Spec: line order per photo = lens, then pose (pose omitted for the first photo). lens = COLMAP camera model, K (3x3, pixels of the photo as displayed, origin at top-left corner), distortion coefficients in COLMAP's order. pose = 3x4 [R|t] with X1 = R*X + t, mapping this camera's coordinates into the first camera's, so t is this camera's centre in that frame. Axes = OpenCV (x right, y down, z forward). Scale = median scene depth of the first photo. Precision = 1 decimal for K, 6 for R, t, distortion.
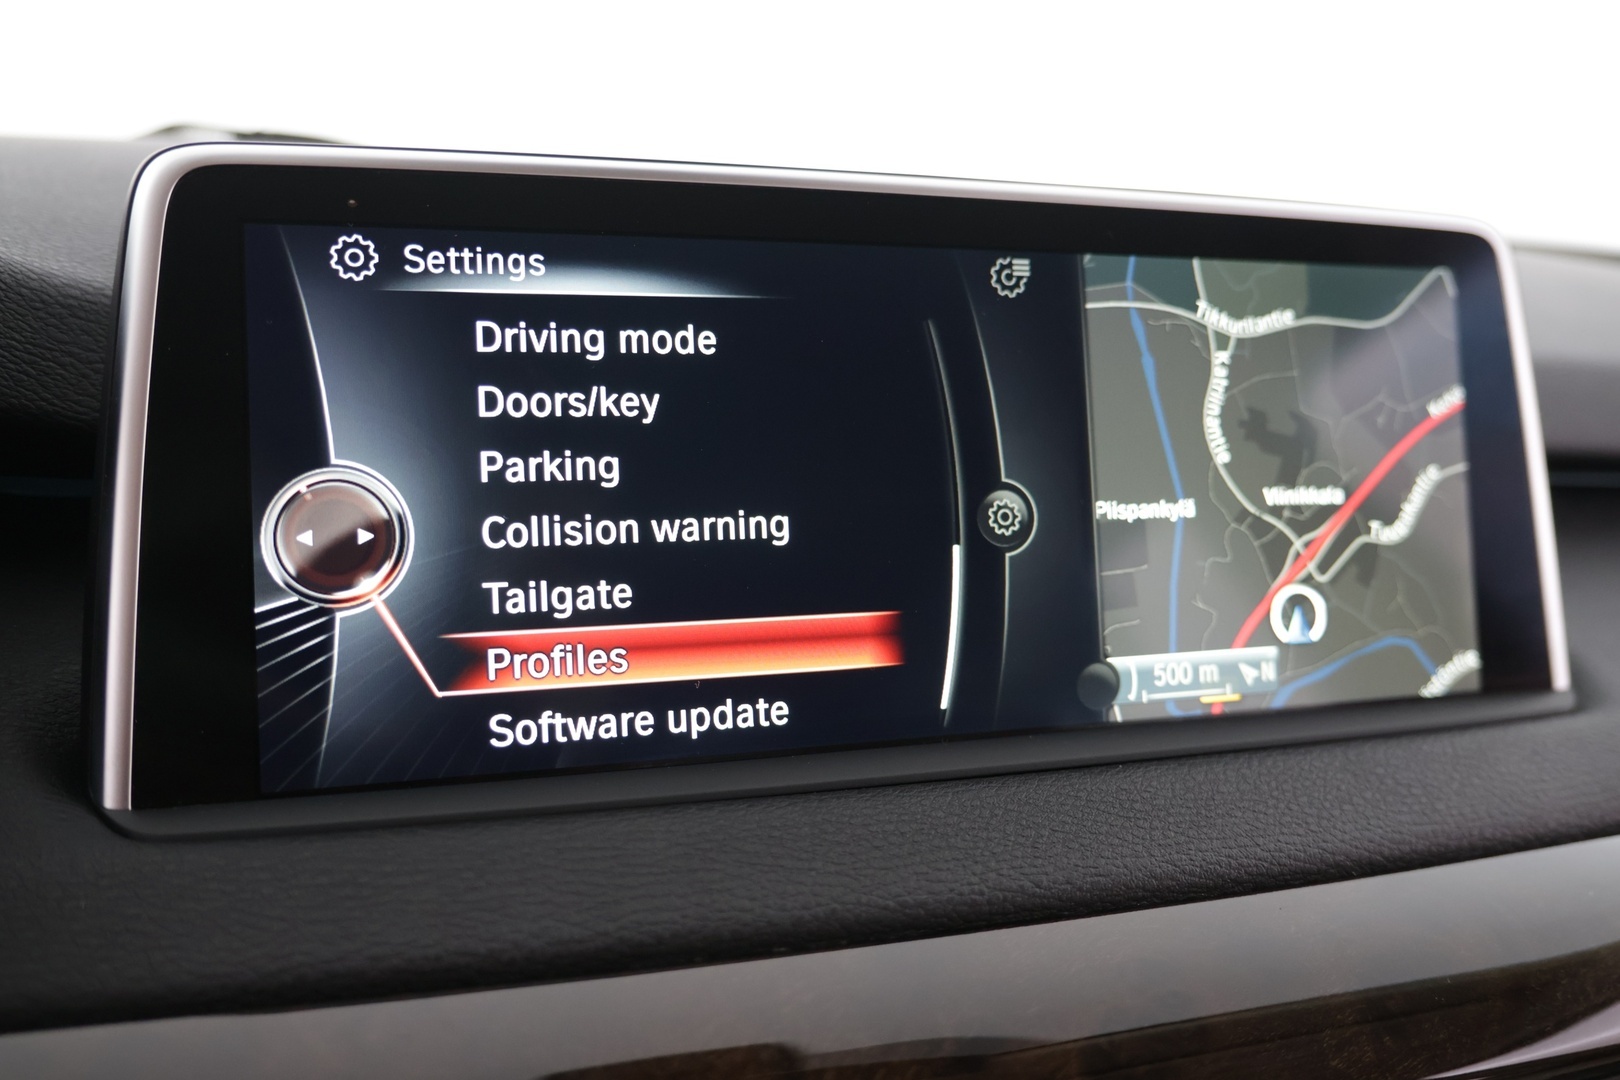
lens RADIAL K [[1383.7, 0, 811.0], [0, 1383.7, 535.1], [0, 0, 1]] dist [-0.039589, 0.044809]
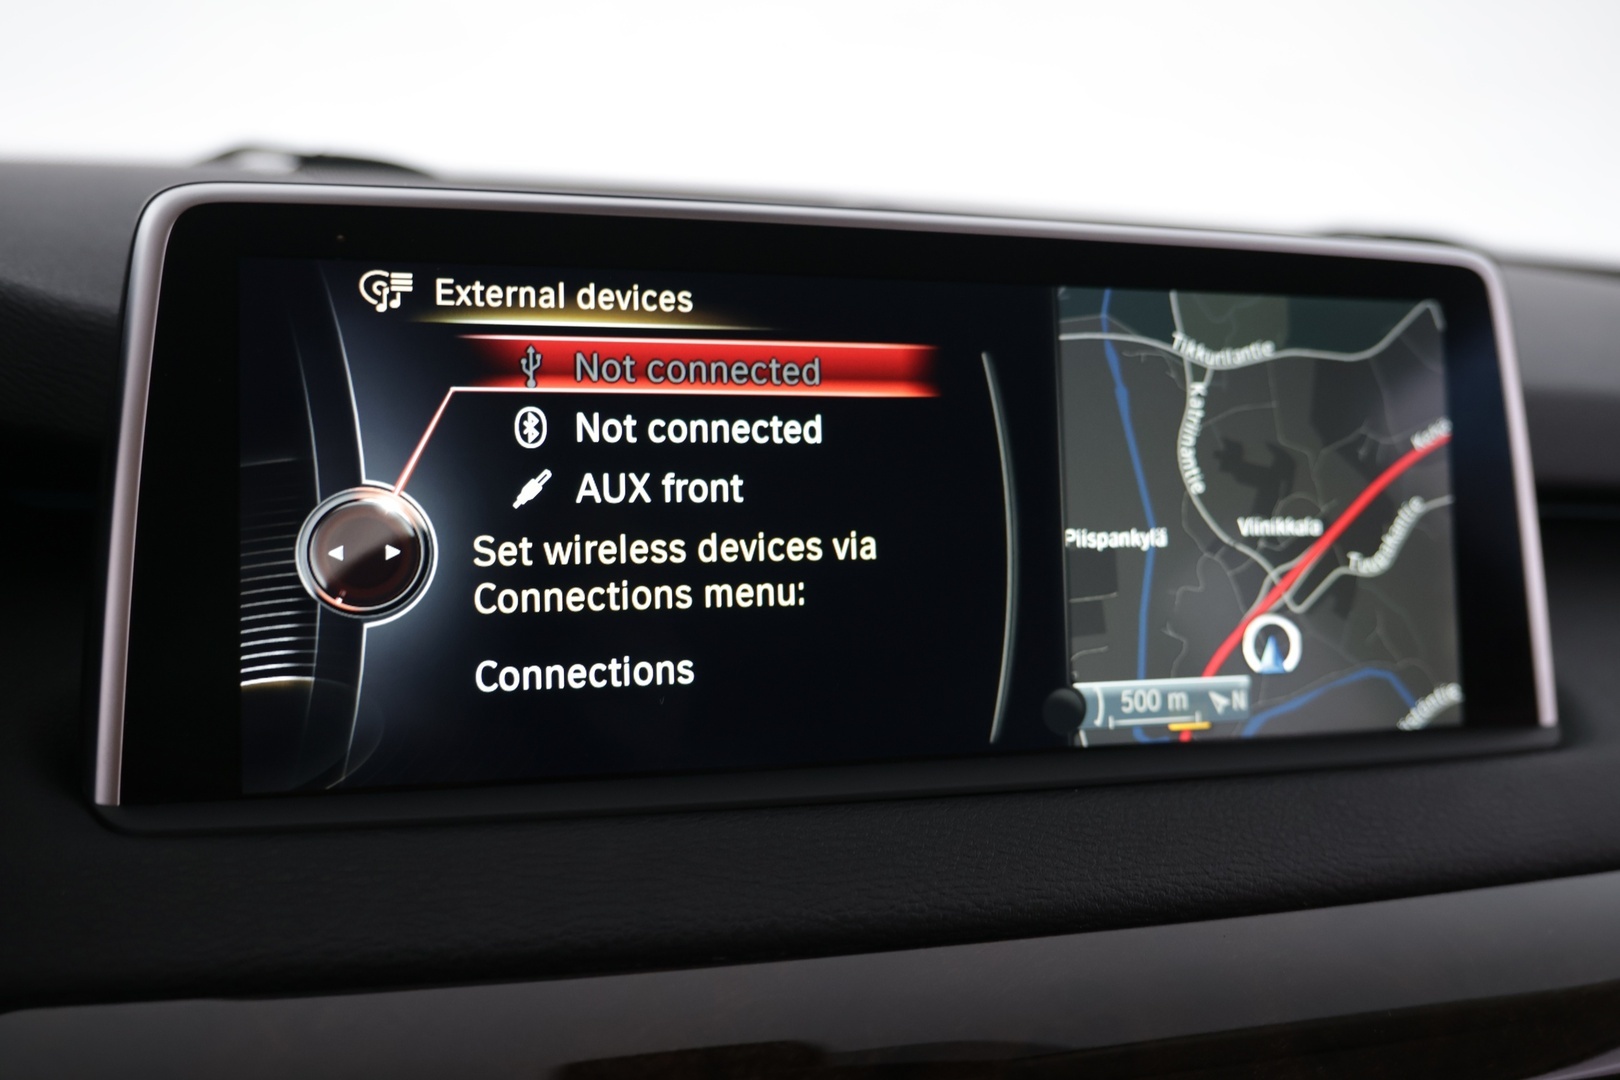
lens RADIAL K [[1383.7, 0, 812.5], [0, 1383.7, 535.8], [0, 0, 1]] dist [-0.039589, 0.044809]
pose [[0.997958, 0.017071, -0.061548, 0.088981], [-0.017491, 0.999827, -0.006300, -0.010756], [0.061430, 0.007364, 0.998084, -0.030210]]
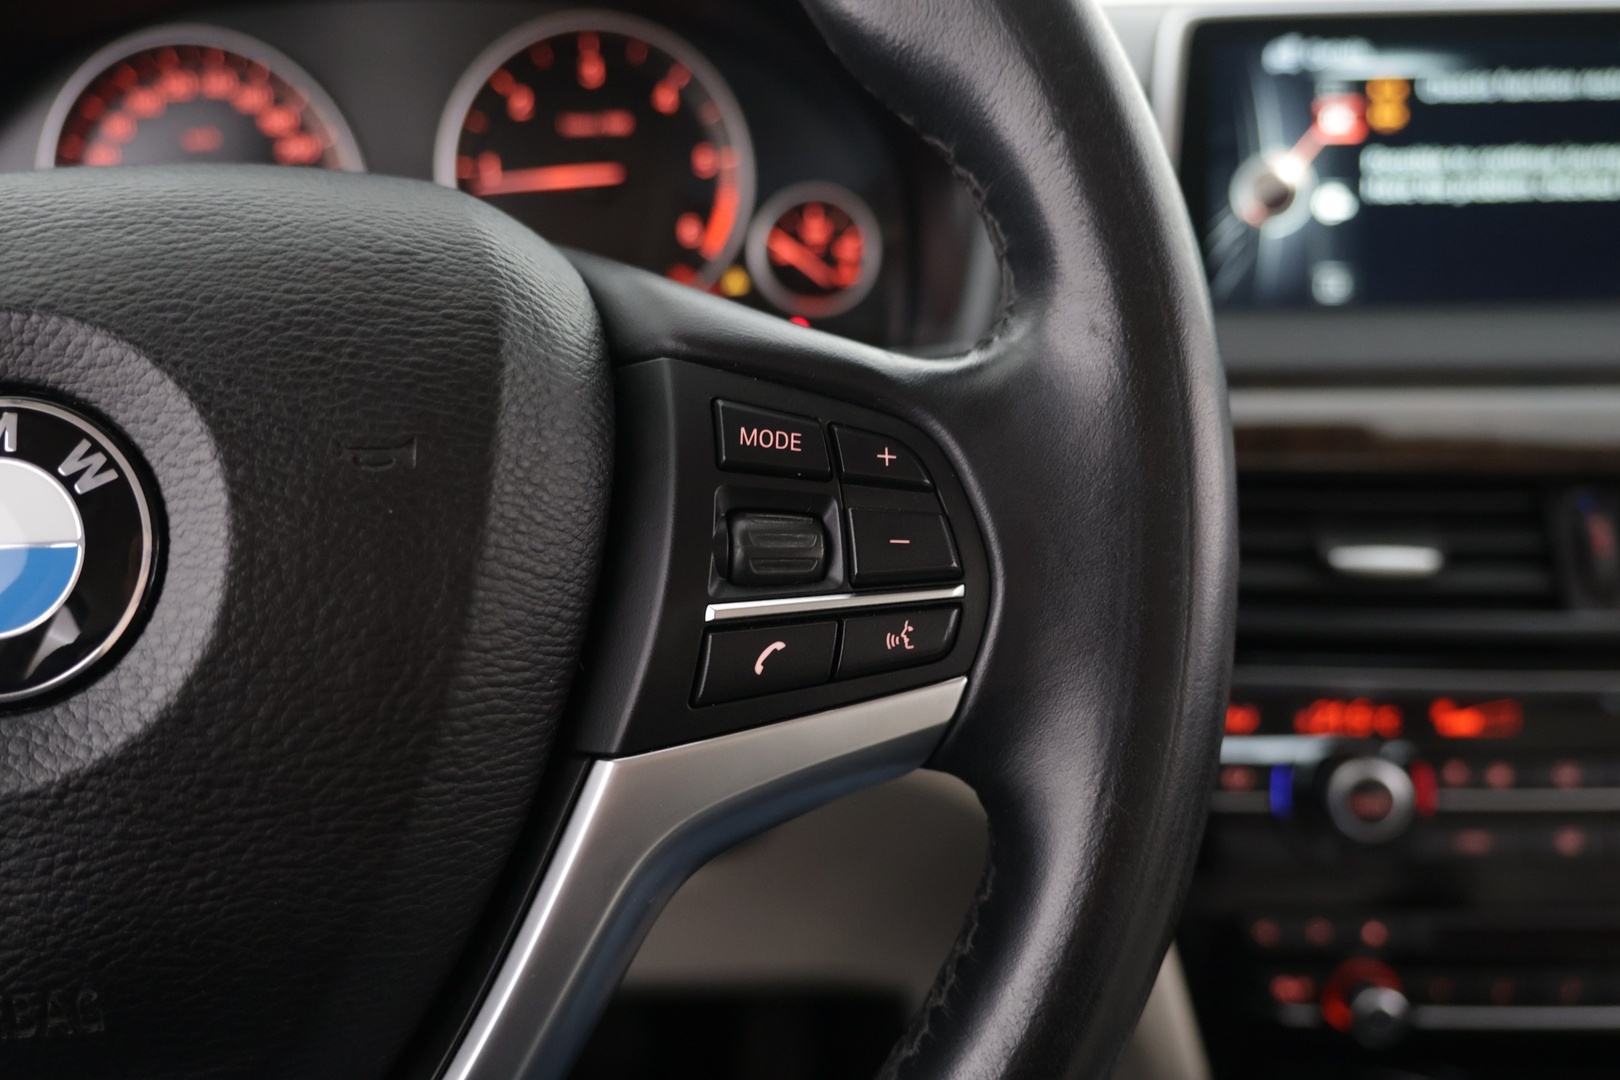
lens RADIAL K [[1383.7, 0, 813.5], [0, 1383.7, 540.8], [0, 0, 1]] dist [-0.039589, 0.044809]
pose [[0.938112, 0.050620, -0.342614, -0.199907], [-0.013427, 0.993833, 0.110071, 0.280838], [0.346073, -0.098658, 0.933006, -1.140040]]
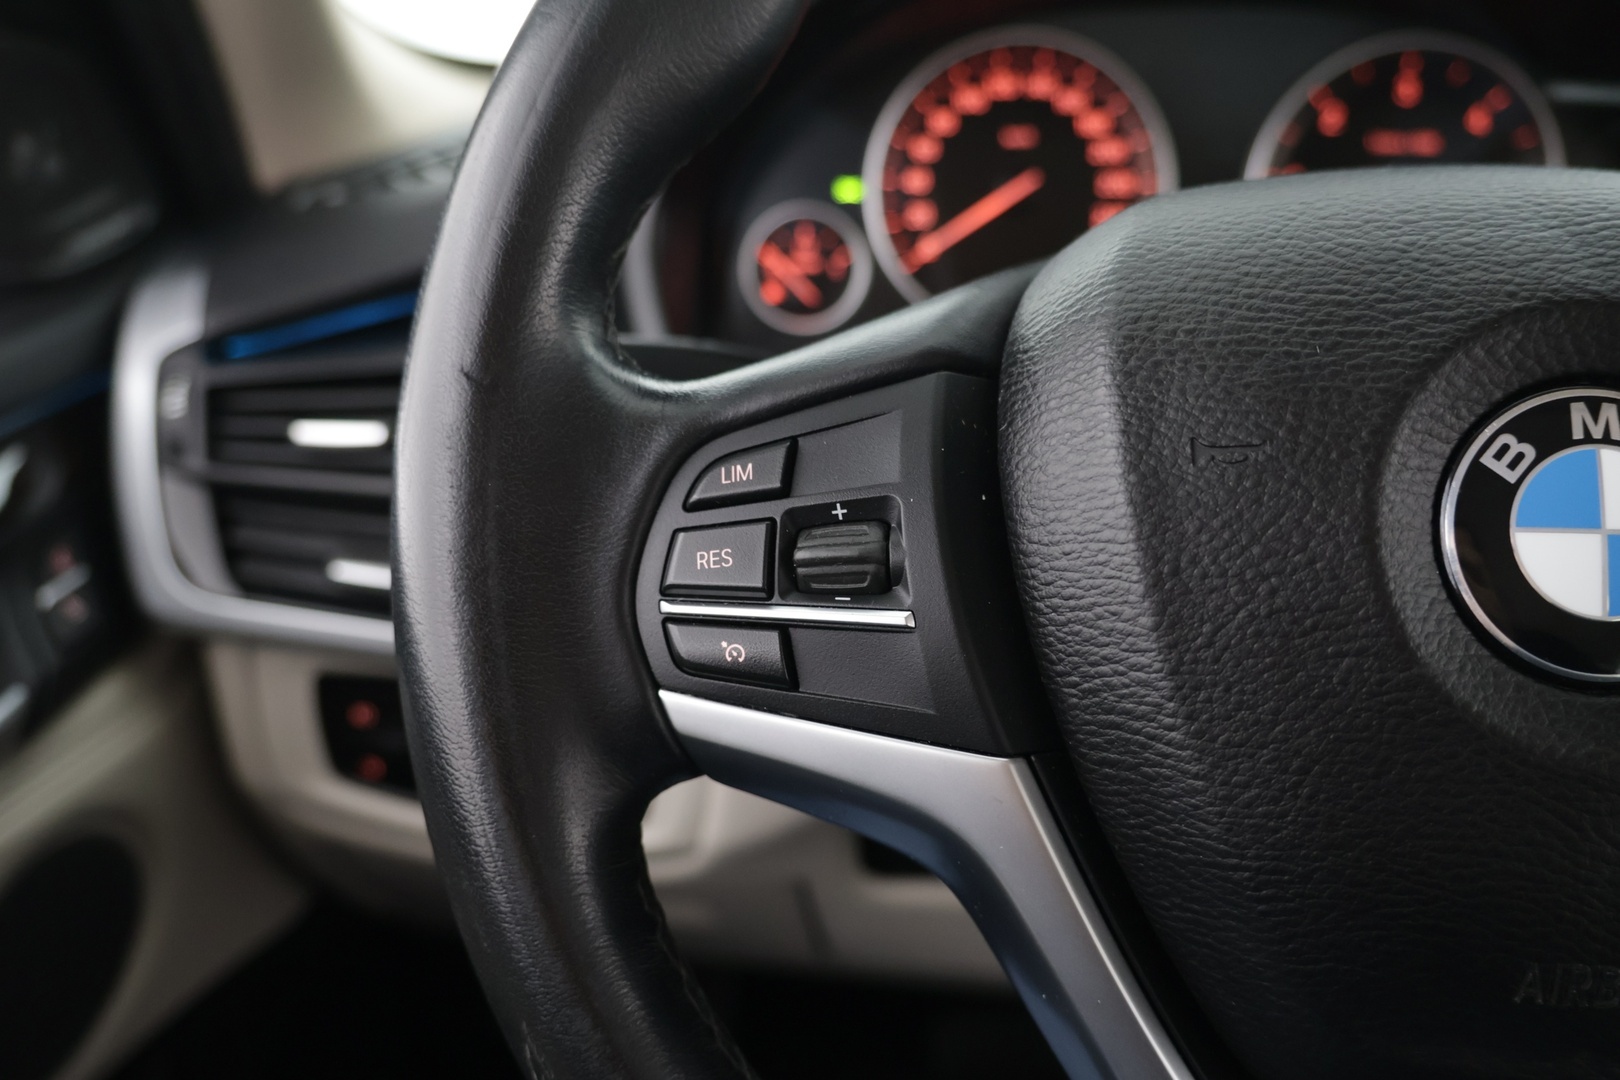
lens RADIAL K [[1383.7, 0, 820.2], [0, 1383.7, 545.4], [0, 0, 1]] dist [-0.039589, 0.044809]
pose [[0.883231, 0.120621, -0.453159, -0.935096], [-0.078975, 0.990811, 0.109806, 0.330720], [0.462240, -0.061196, 0.884641, -1.497481]]
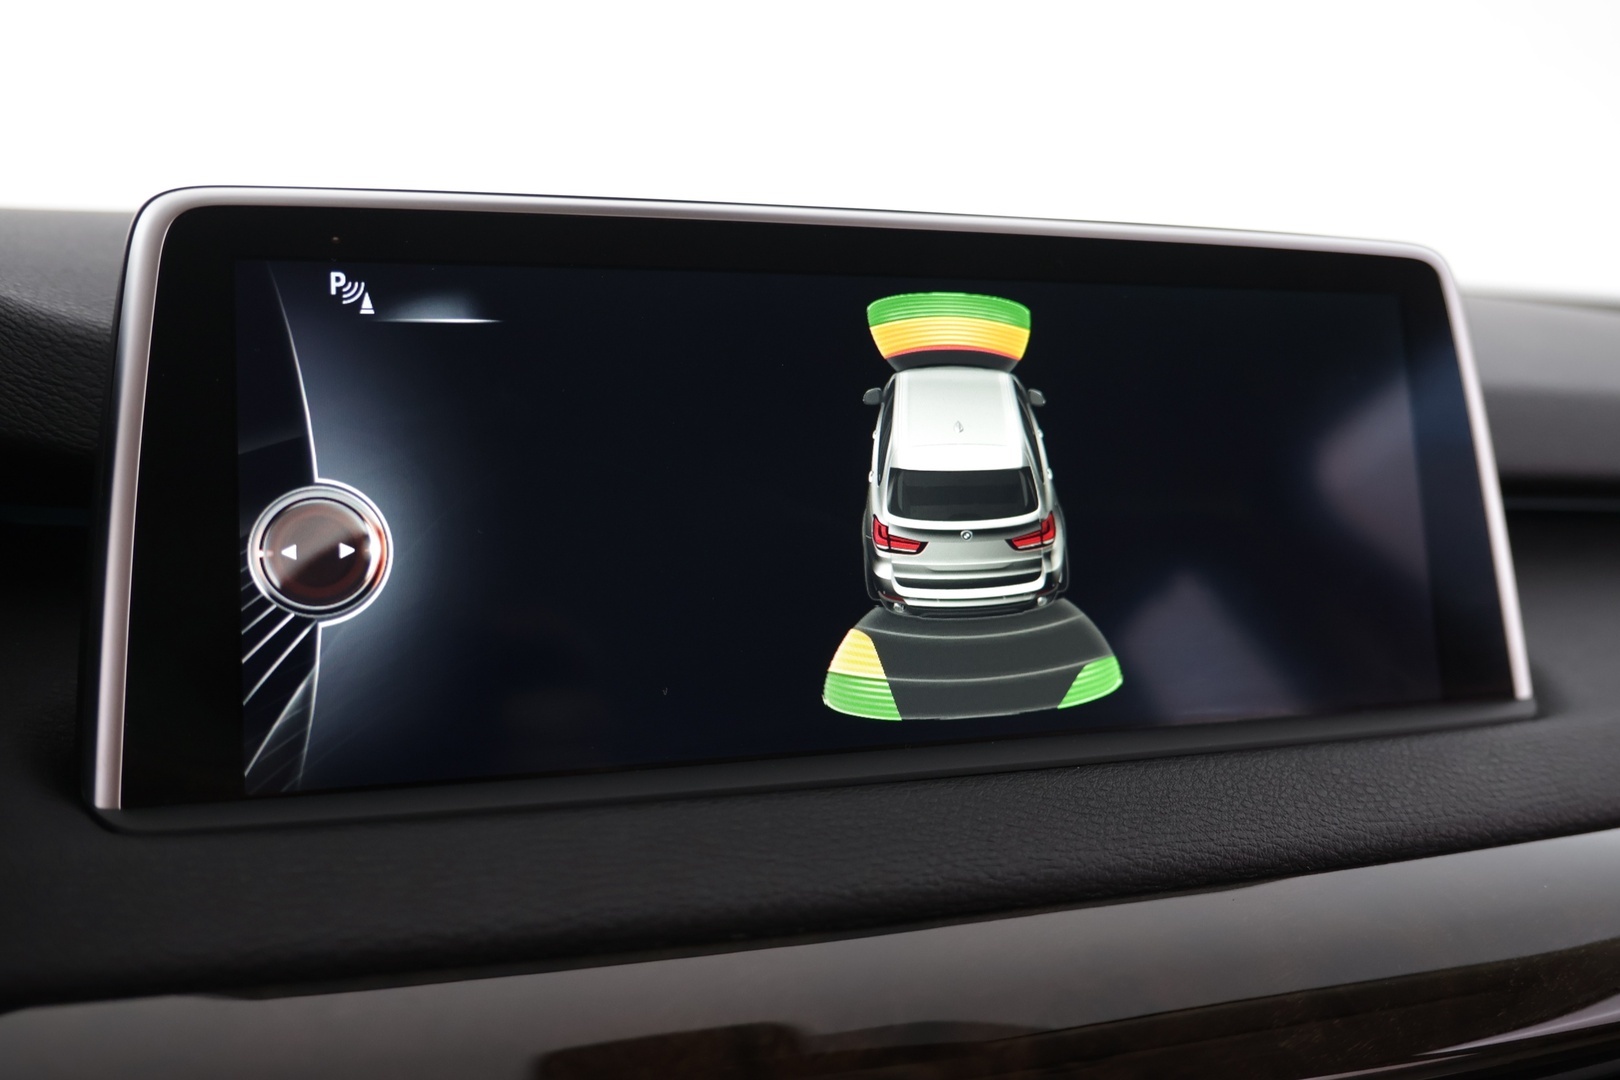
lens RADIAL K [[1383.7, 0, 813.3], [0, 1383.7, 537.0], [0, 0, 1]] dist [-0.039589, 0.044809]
pose [[0.999635, -0.017853, -0.020291, 0.050395], [0.016602, 0.998045, -0.060255, 0.054364], [0.021328, 0.059896, 0.997977, -0.042230]]
